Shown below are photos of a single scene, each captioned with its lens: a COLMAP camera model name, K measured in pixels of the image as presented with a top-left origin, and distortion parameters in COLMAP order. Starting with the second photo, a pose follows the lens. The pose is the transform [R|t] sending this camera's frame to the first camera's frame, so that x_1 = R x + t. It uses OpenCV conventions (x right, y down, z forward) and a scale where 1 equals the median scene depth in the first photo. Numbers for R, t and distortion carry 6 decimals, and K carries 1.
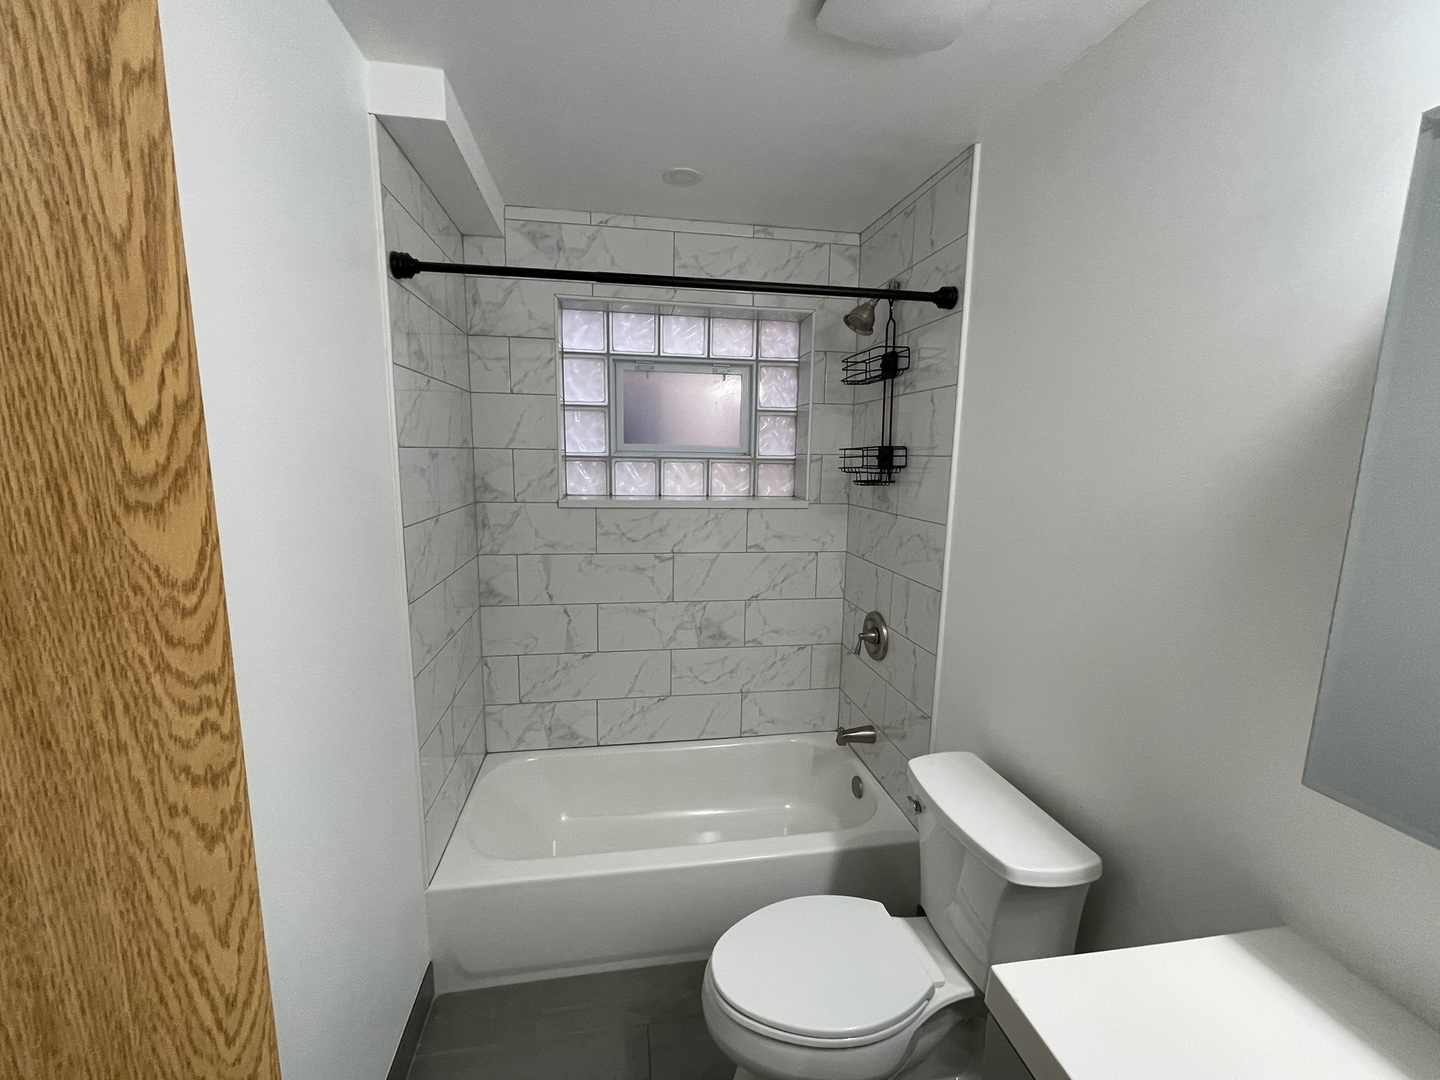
lens RADIAL K [[581.3, 0, 711.9], [0, 581.3, 543.4], [0, 0, 1]] dist [0.003723, -0.008712]
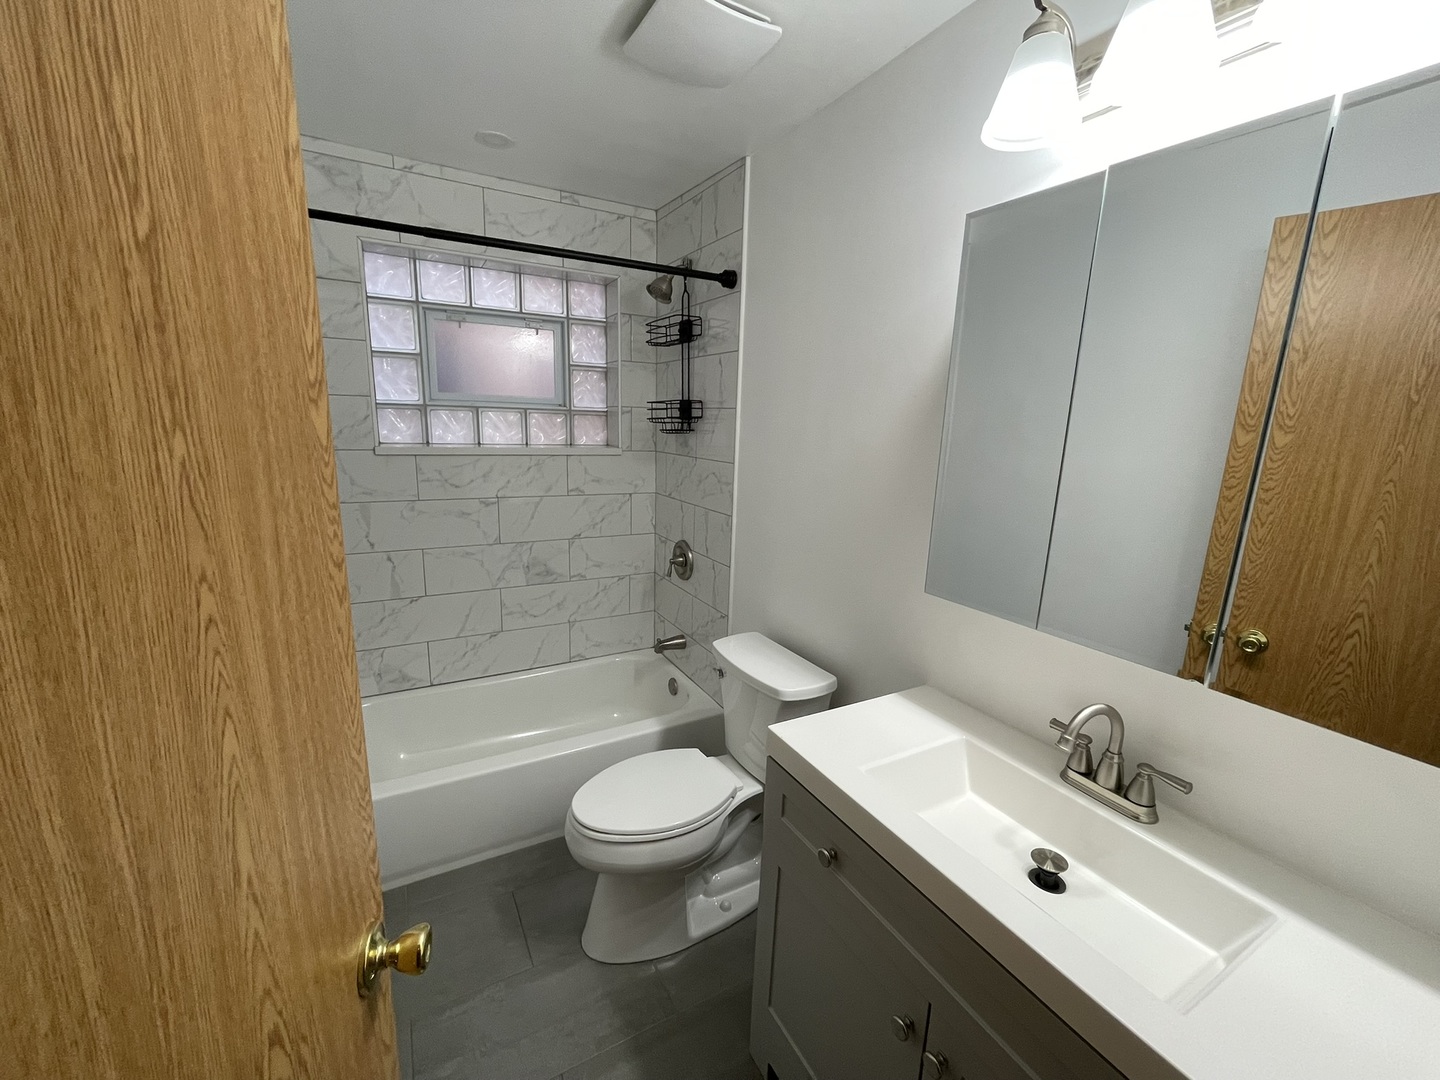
lens RADIAL K [[581.3, 0, 711.9], [0, 581.3, 543.4], [0, 0, 1]] dist [0.003723, -0.008712]
pose [[0.941948, -0.057034, 0.330879, -0.055950], [0.034740, 0.996733, 0.072910, 0.037044], [-0.333956, -0.057183, 0.940852, -0.144732]]
